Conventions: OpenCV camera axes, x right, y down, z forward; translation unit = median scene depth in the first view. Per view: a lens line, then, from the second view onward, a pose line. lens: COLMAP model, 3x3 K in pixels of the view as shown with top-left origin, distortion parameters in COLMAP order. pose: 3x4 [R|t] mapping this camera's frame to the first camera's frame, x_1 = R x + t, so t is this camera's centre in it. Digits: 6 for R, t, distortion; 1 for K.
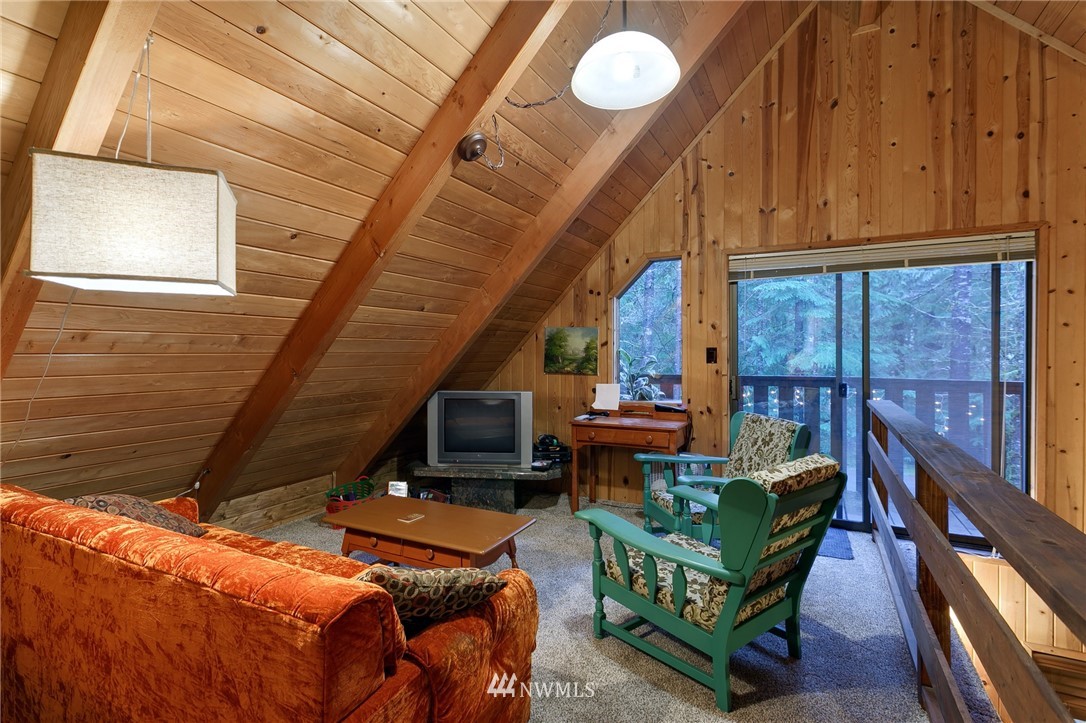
lens RADIAL K [[524.5, 0, 552.8], [0, 524.5, 354.4], [0, 0, 1]] dist [0.001823, 0.000862]
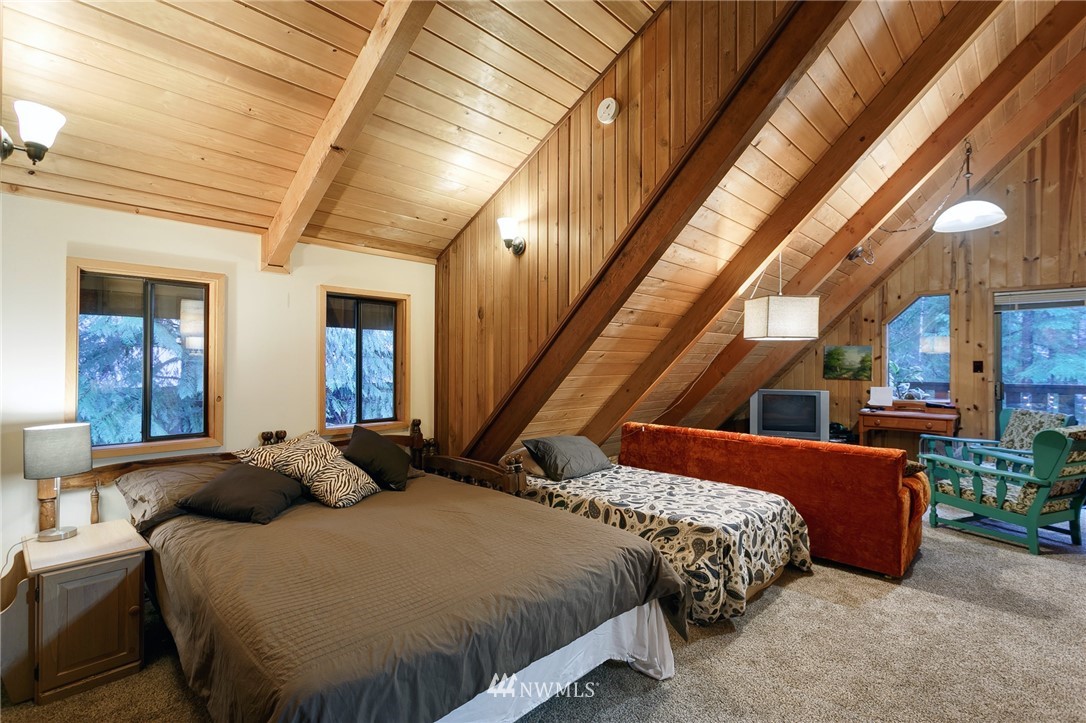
lens RADIAL K [[524.5, 0, 536.0], [0, 524.5, 359.5], [0, 0, 1]] dist [0.001823, 0.000862]
pose [[0.956916, 0.003231, -0.290347, -0.395540], [-0.005814, 0.999951, -0.008035, 0.000719], [0.290307, 0.009376, 0.956888, -0.626890]]
